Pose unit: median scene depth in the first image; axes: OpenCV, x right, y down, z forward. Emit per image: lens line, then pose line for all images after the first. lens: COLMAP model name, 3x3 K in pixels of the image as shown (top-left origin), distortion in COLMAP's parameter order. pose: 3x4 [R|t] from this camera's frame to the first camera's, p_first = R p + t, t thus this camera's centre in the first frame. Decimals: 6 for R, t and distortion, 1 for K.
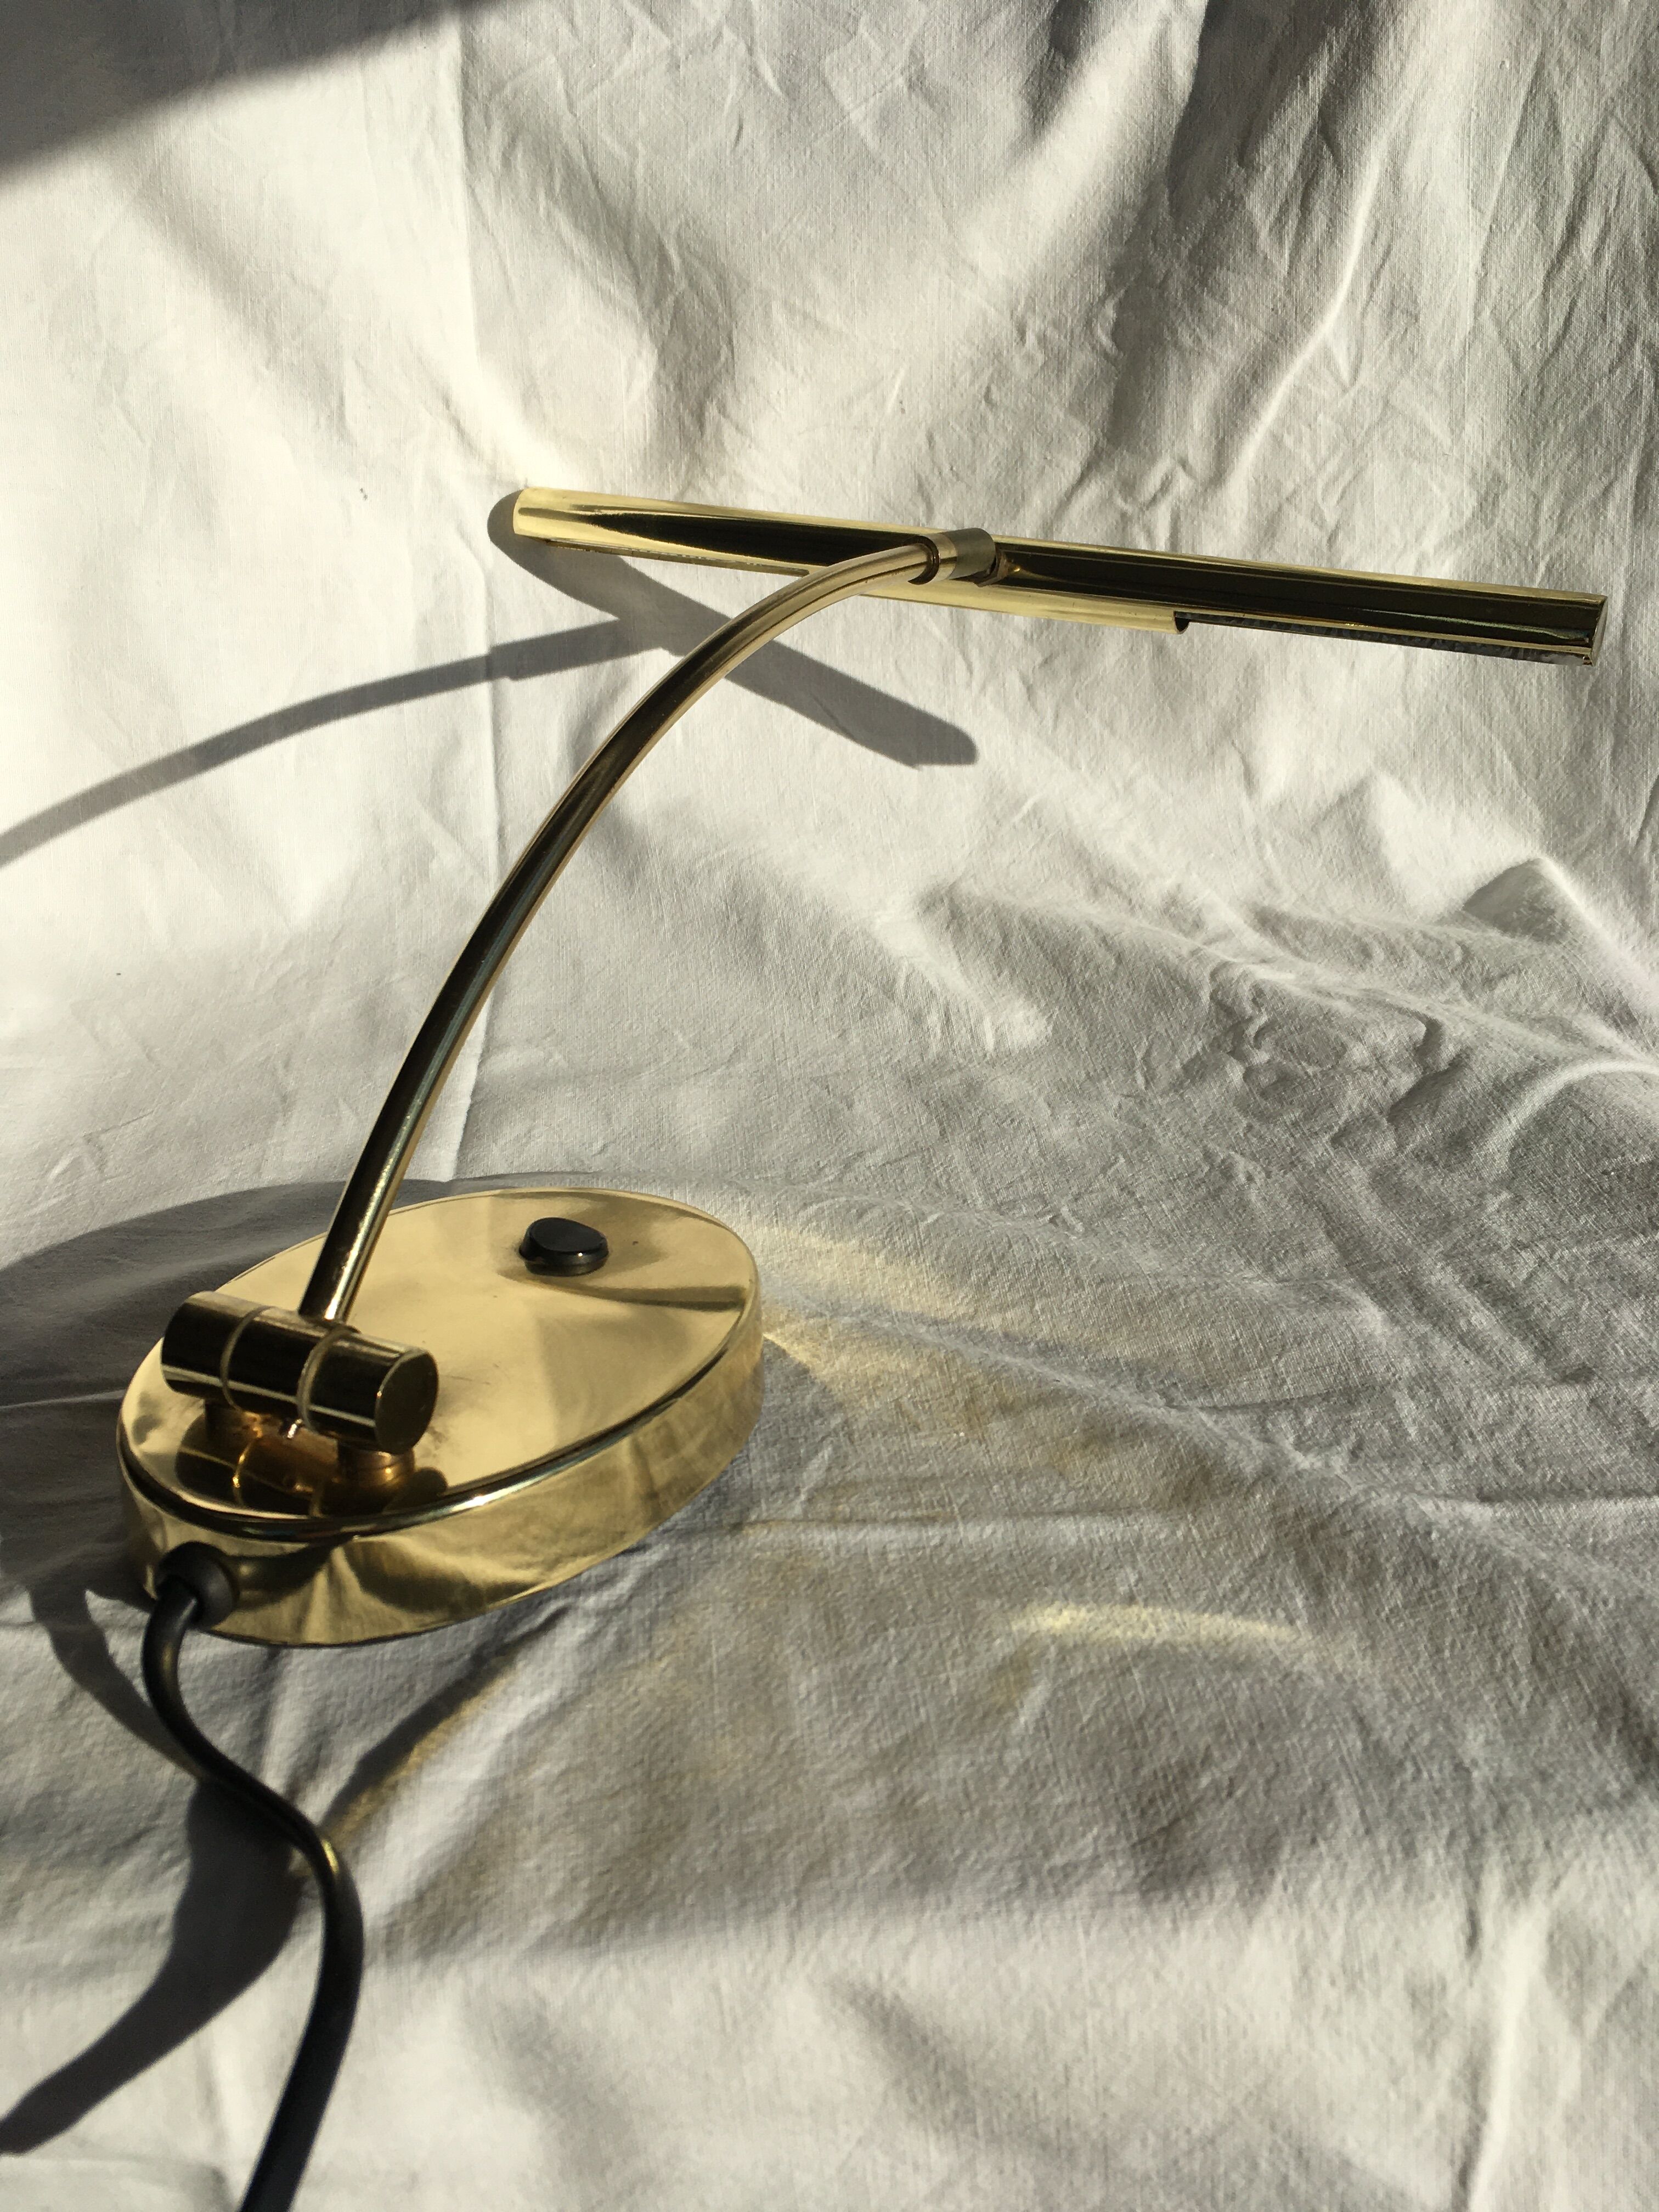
lens RADIAL K [[1871.0, 0, 829.9], [0, 1871.0, 1258.5], [0, 0, 1]] dist [0.032413, -0.001088]
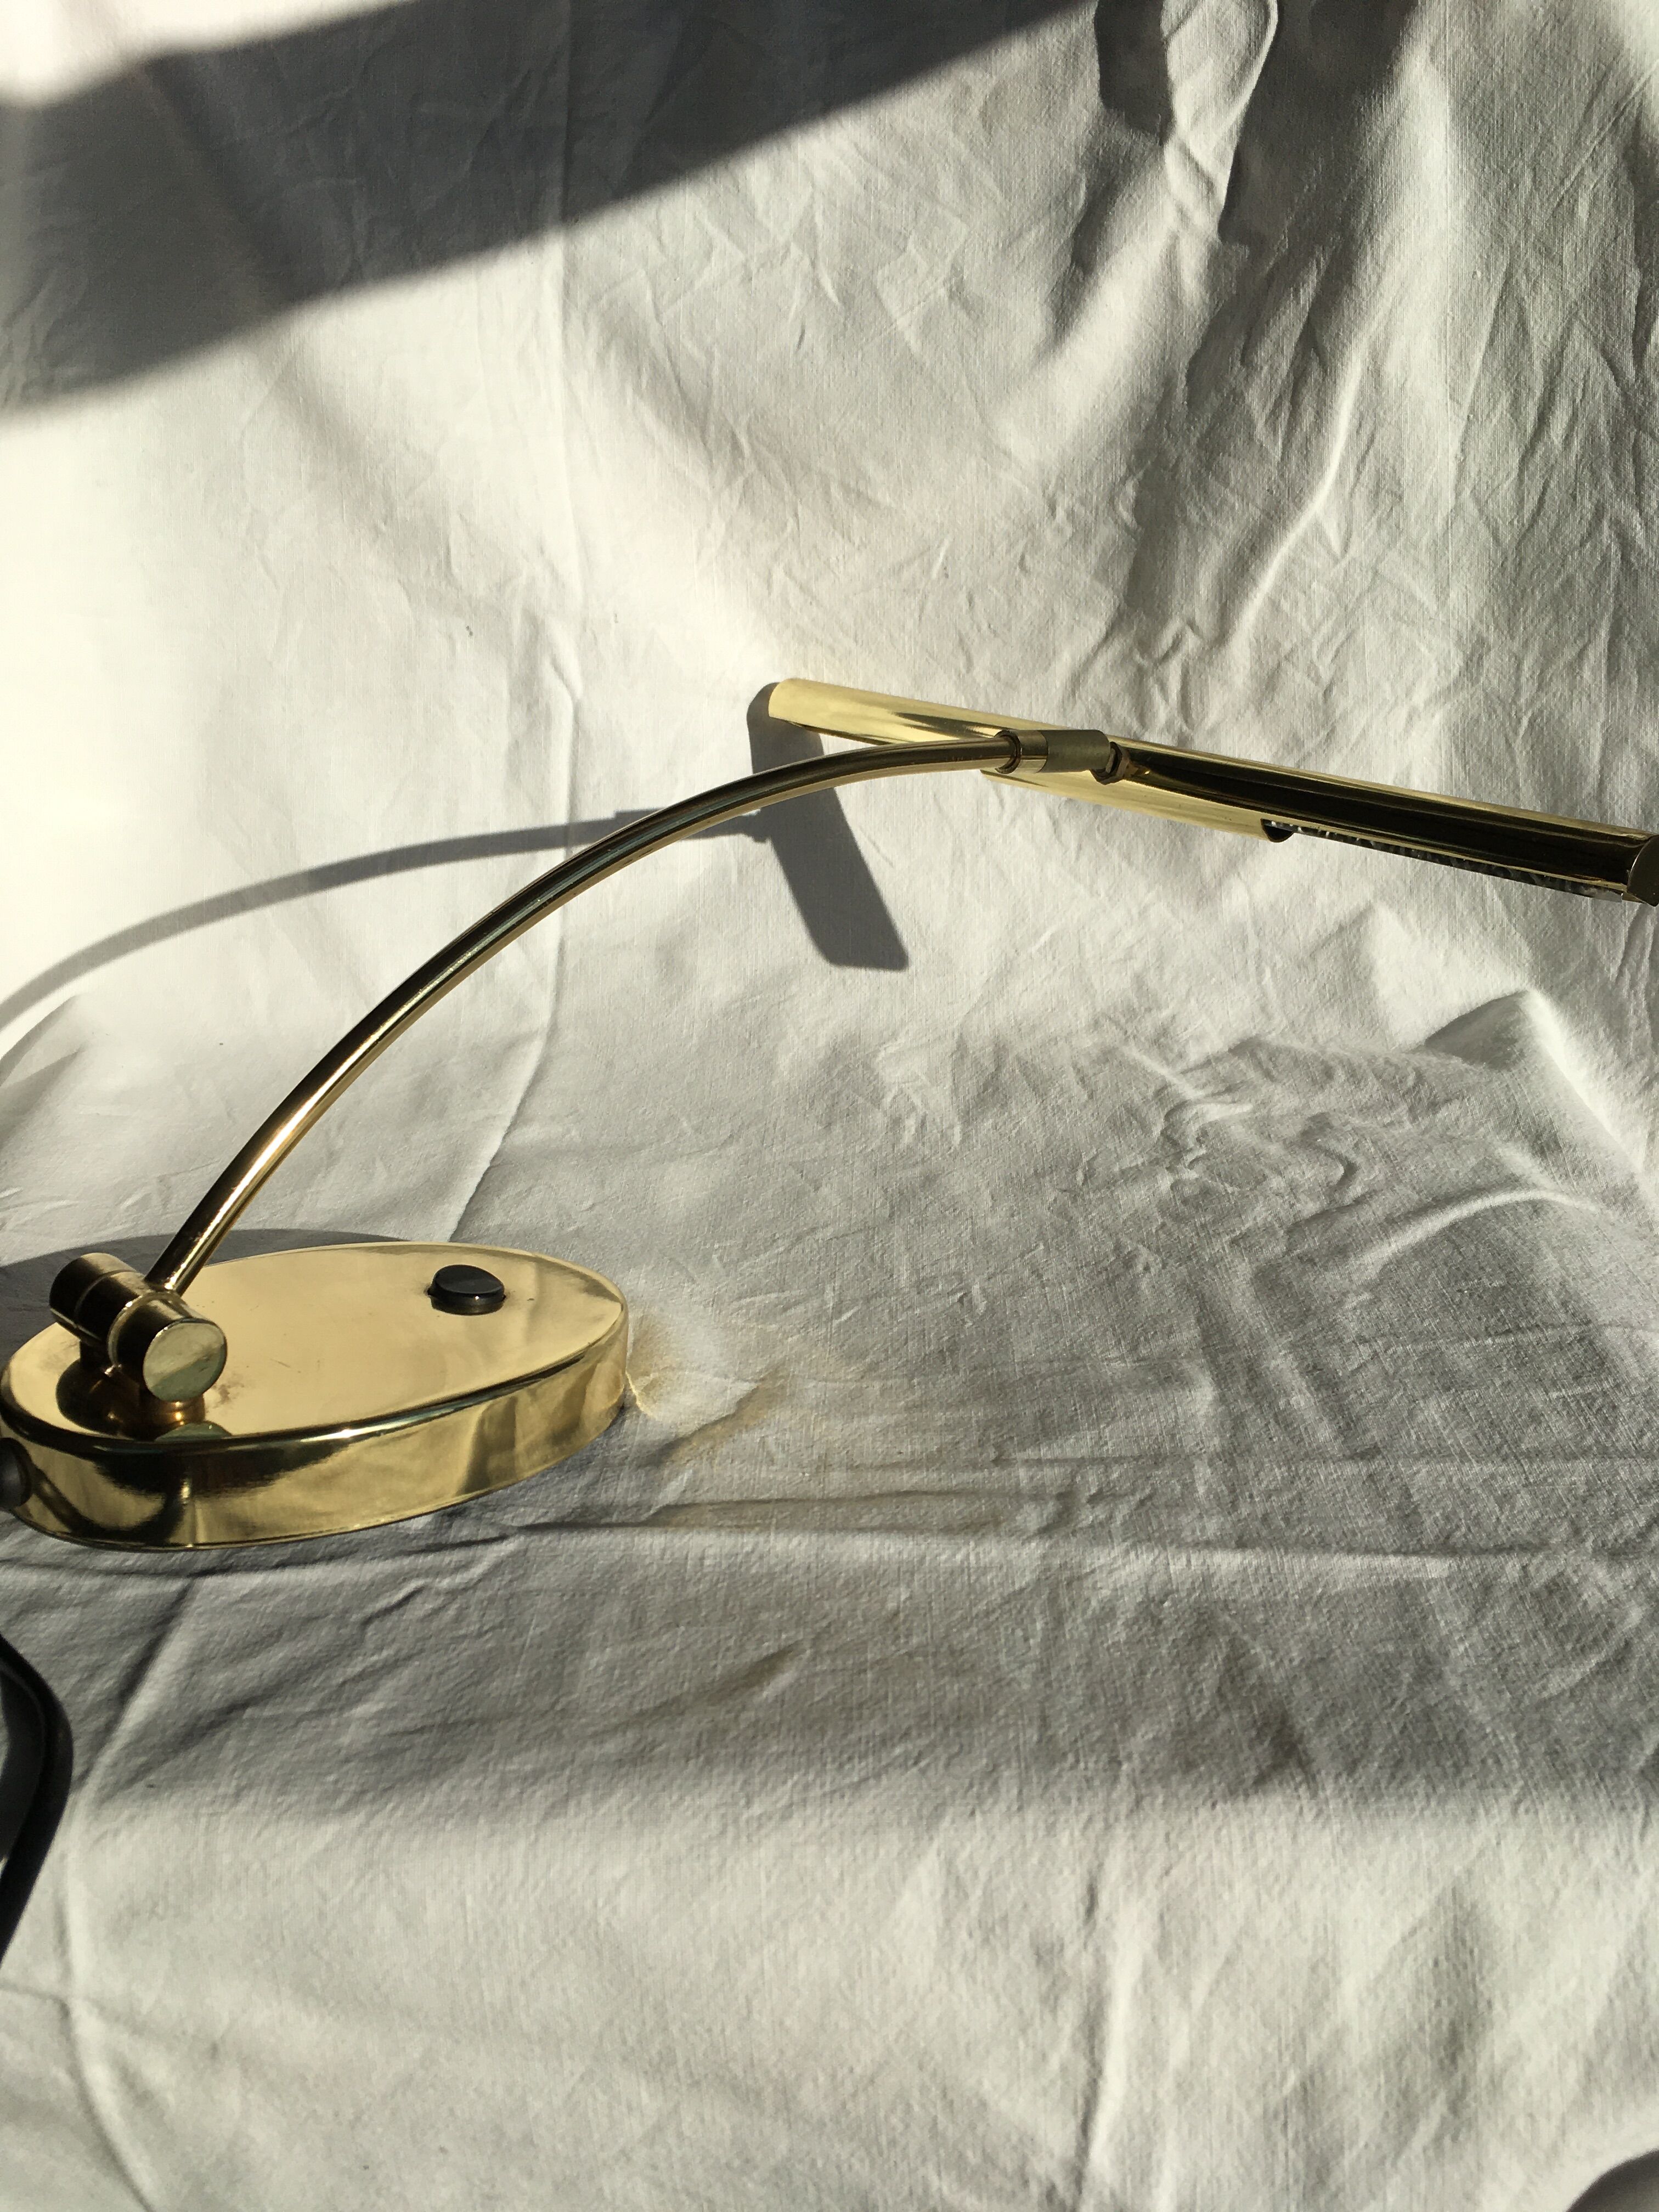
lens RADIAL K [[1895.8, 0, 862.8], [0, 1895.8, 1229.0], [0, 0, 1]] dist [0.081897, -0.001817]
pose [[0.990697, 0.049962, -0.126581, 0.163460], [-0.058778, 0.996027, -0.066898, 0.015406], [0.122735, 0.073716, 0.989698, -0.107398]]
